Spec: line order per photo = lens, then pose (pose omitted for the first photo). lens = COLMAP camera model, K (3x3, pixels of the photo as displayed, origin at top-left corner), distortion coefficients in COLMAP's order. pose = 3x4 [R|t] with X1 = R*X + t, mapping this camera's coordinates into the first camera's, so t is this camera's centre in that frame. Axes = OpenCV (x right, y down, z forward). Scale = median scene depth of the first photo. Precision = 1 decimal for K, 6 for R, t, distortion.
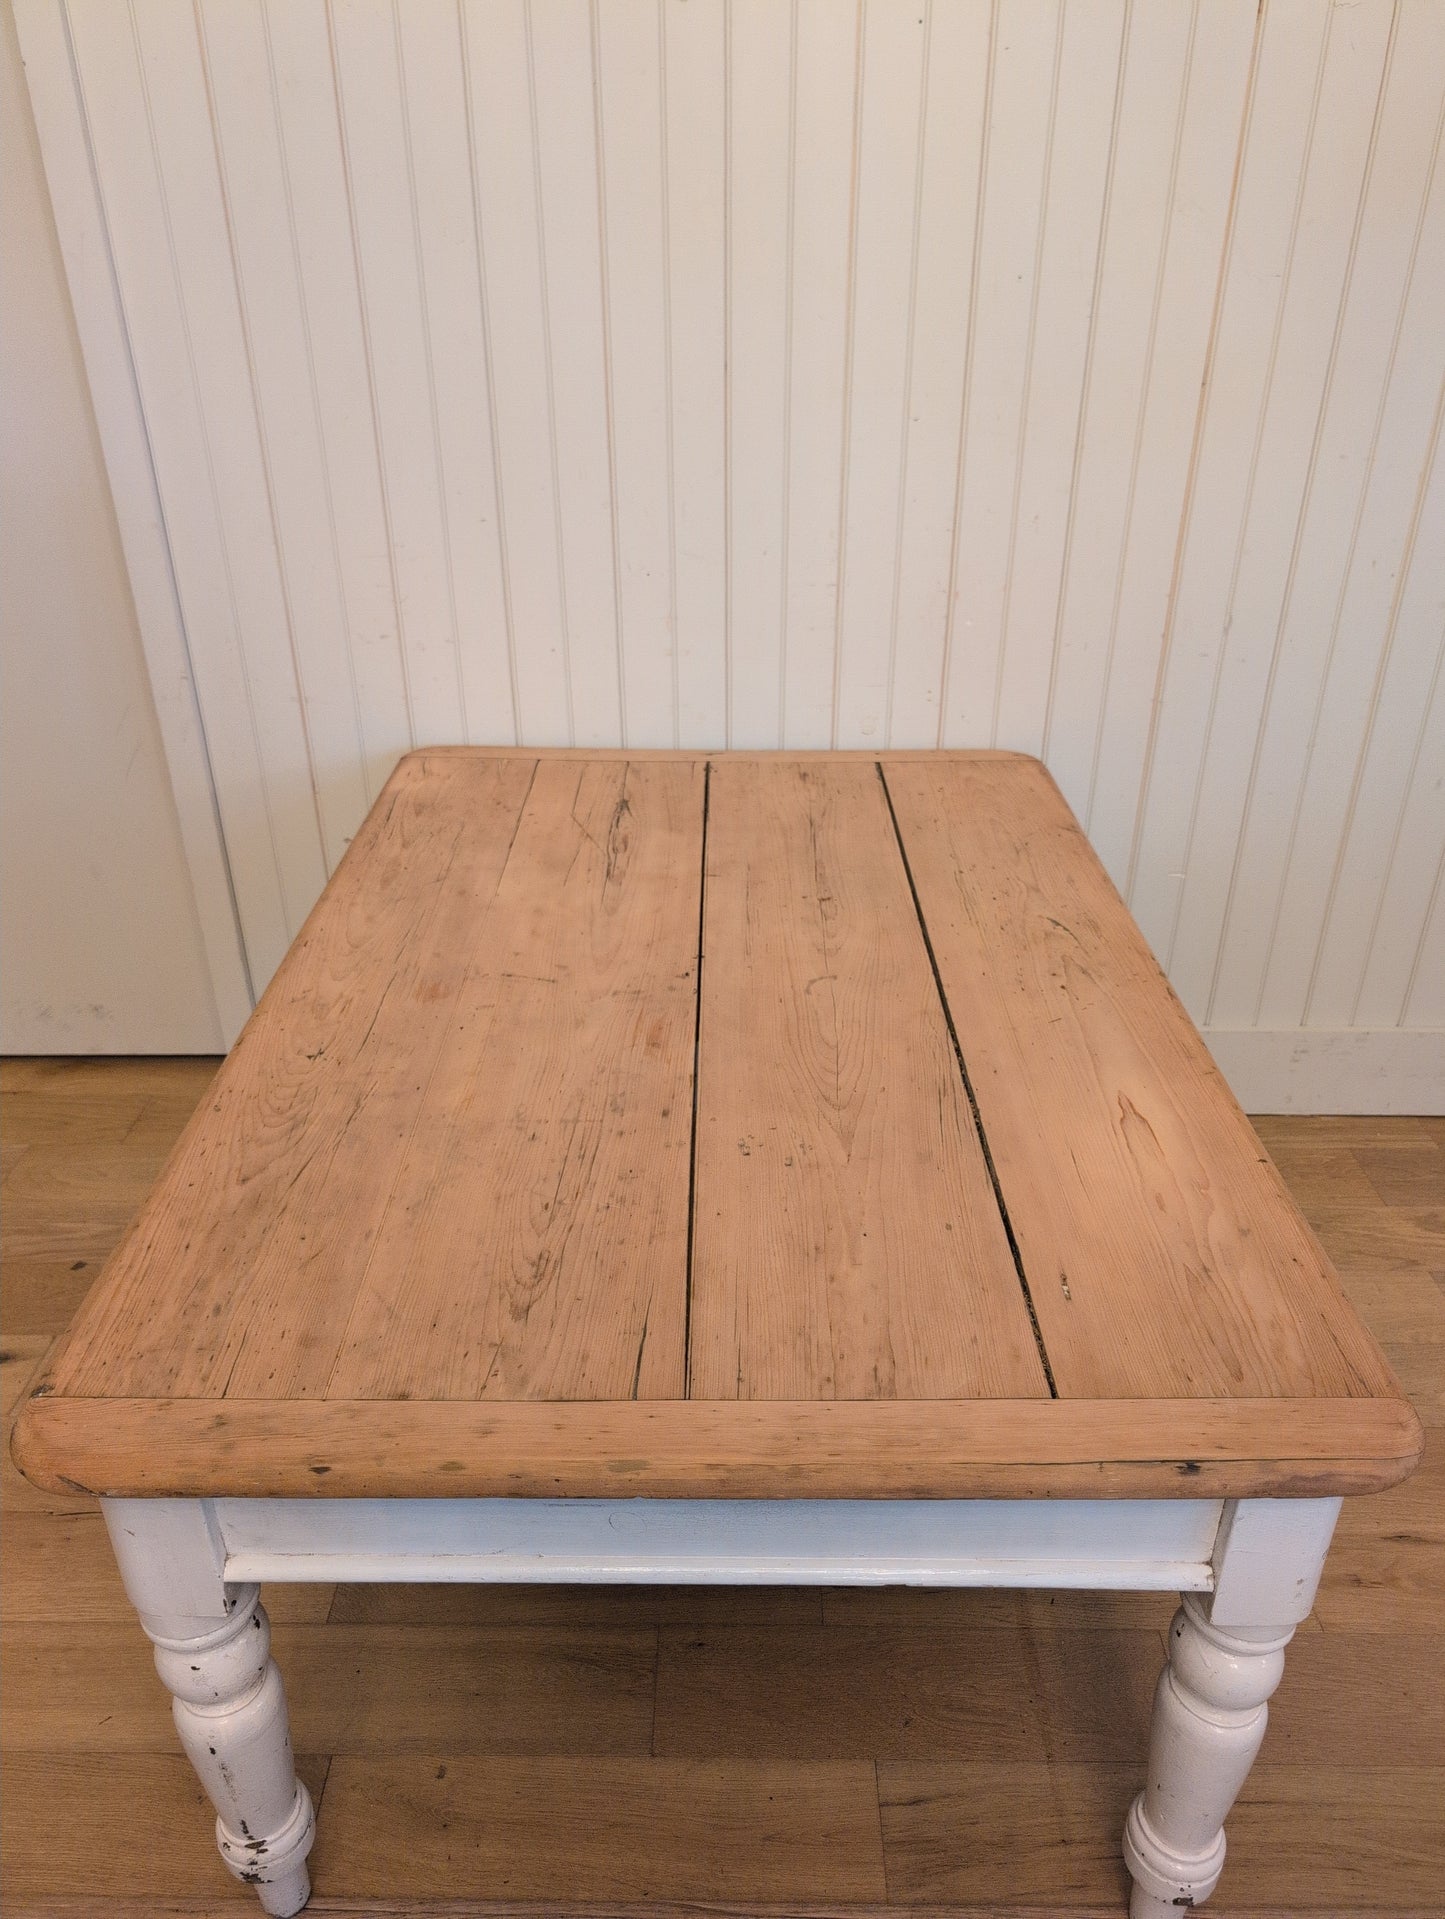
lens RADIAL K [[1400.9, 0, 711.4], [0, 1400.9, 960.9], [0, 0, 1]] dist [-0.003486, 0.005562]
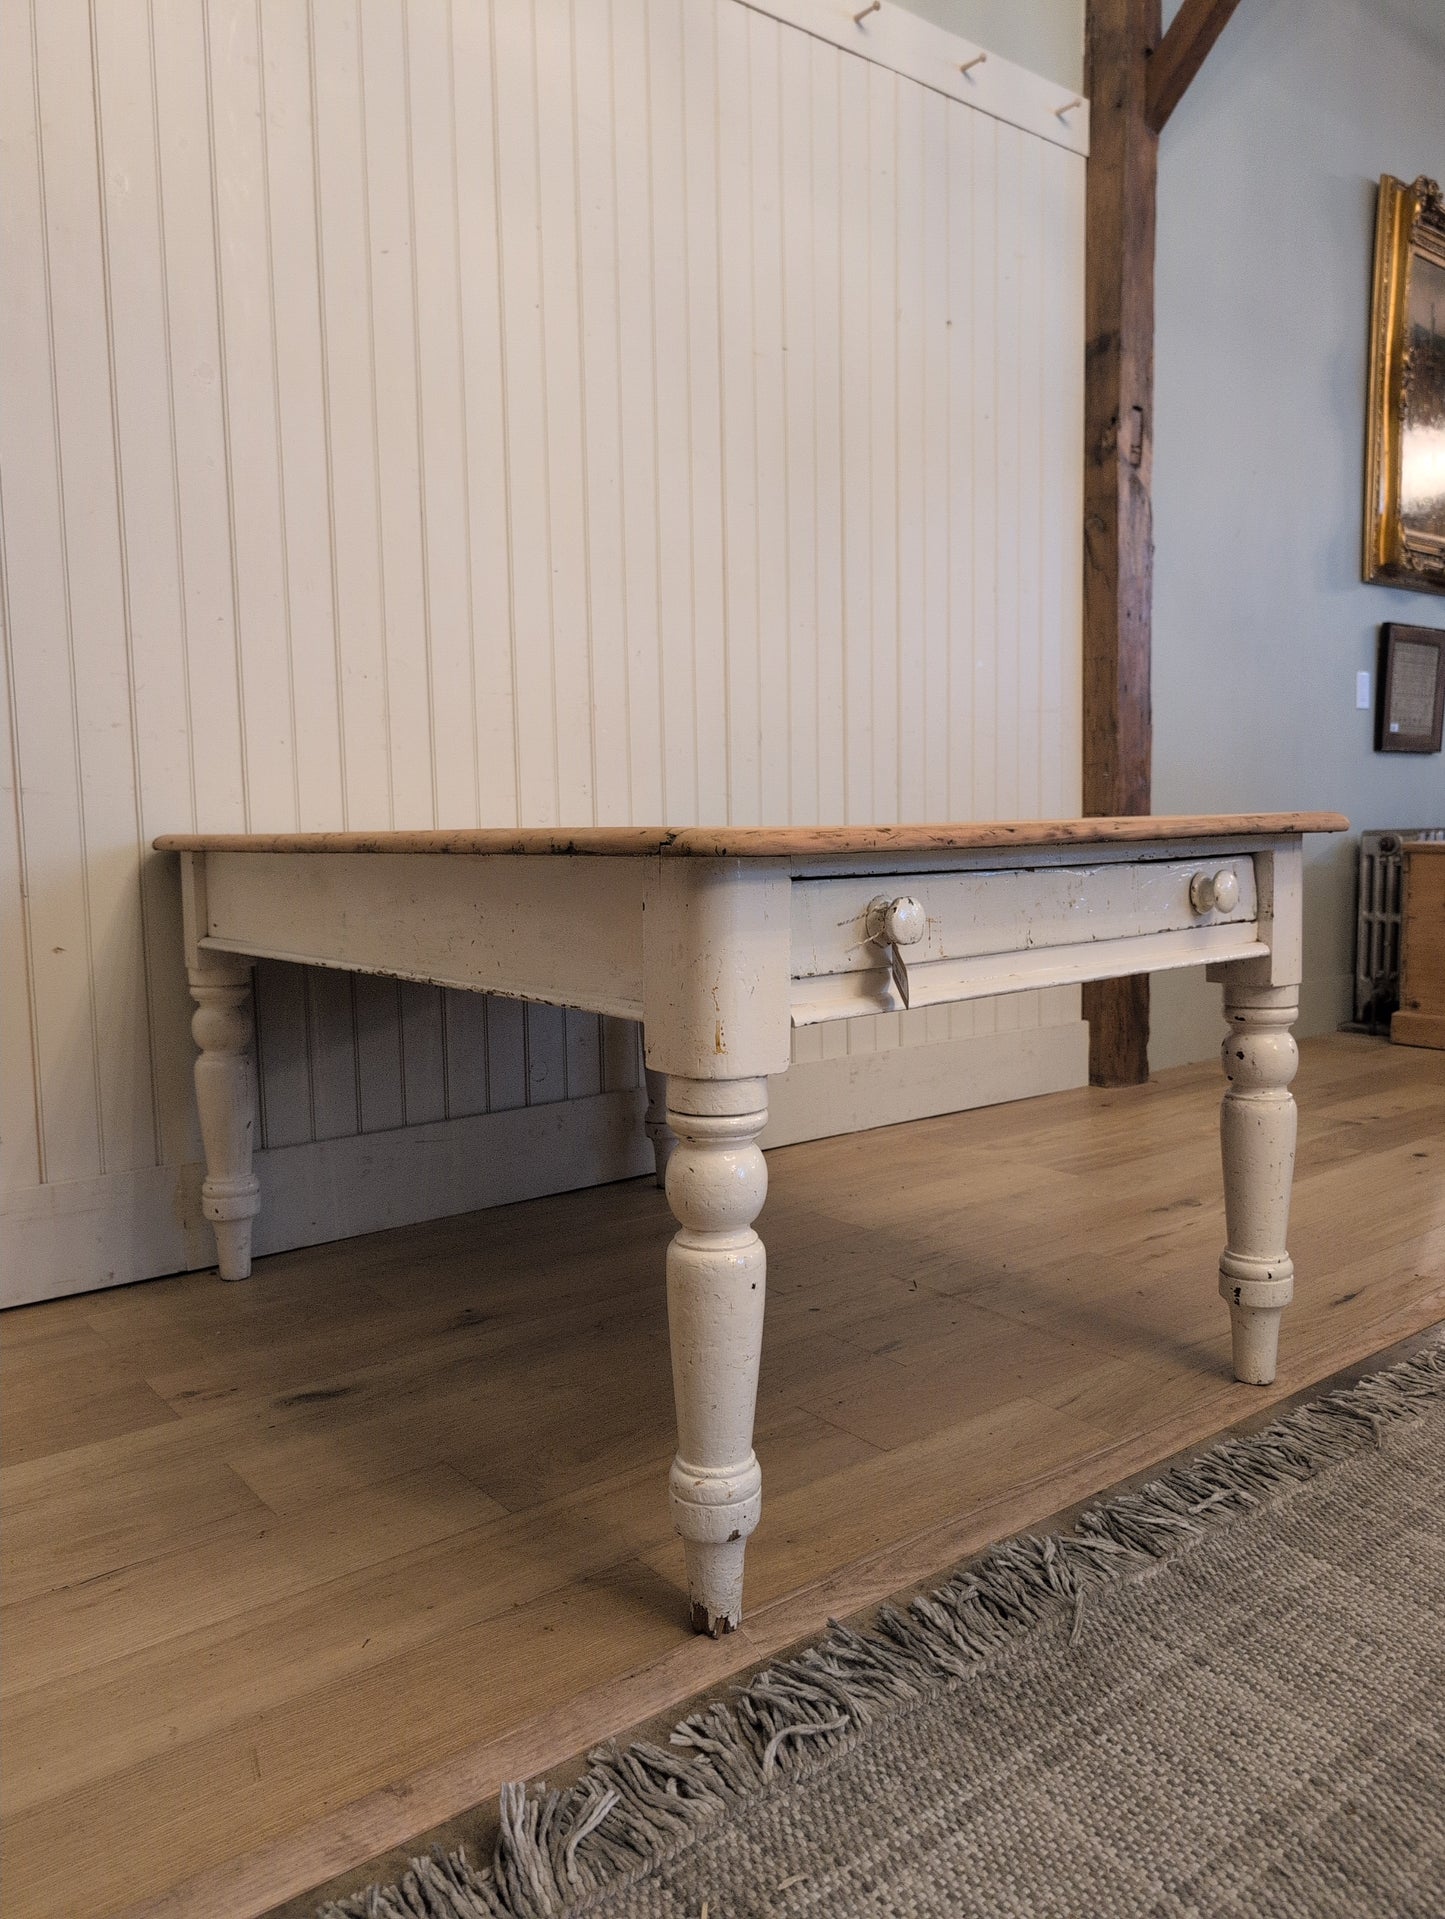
lens RADIAL K [[1387.1, 0, 741.1], [0, 1387.1, 956.8], [0, 0, 1]] dist [0.006284, -0.001890]
pose [[0.770879, -0.067426, 0.633403, -0.581985], [0.314912, 0.904703, -0.286955, 0.378744], [-0.553693, 0.420674, 0.718649, 0.117784]]
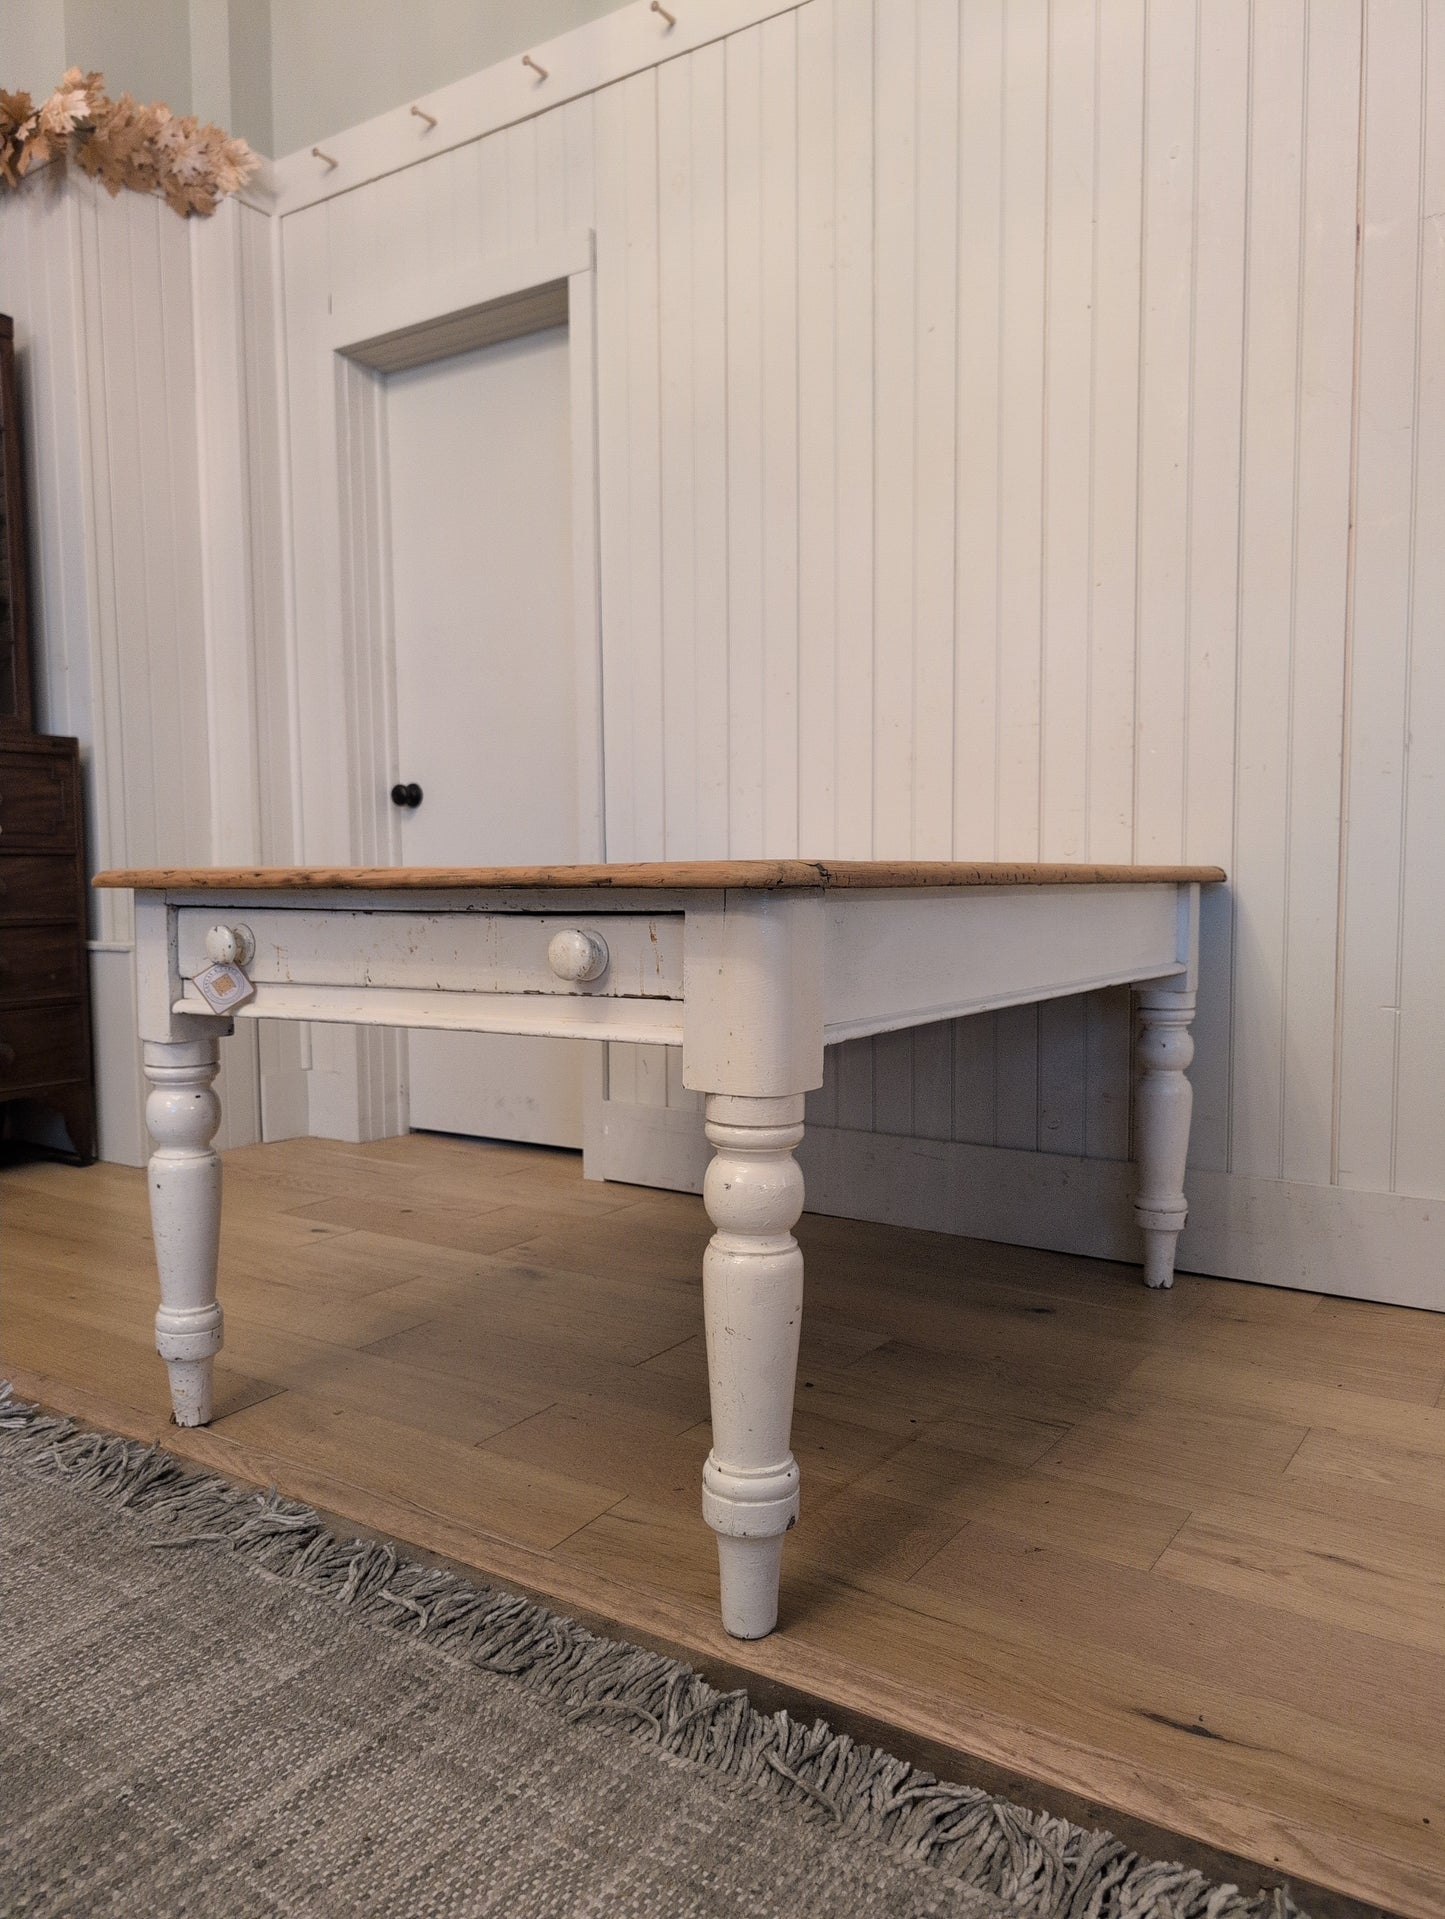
lens RADIAL K [[1394.6, 0, 718.1], [0, 1394.6, 964.9], [0, 0, 1]] dist [0.006138, -0.002269]
pose [[0.836863, 0.040640, -0.545901, 0.554978], [-0.260706, 0.906471, -0.332178, 0.411024], [0.481344, 0.420307, 0.769188, 0.044068]]
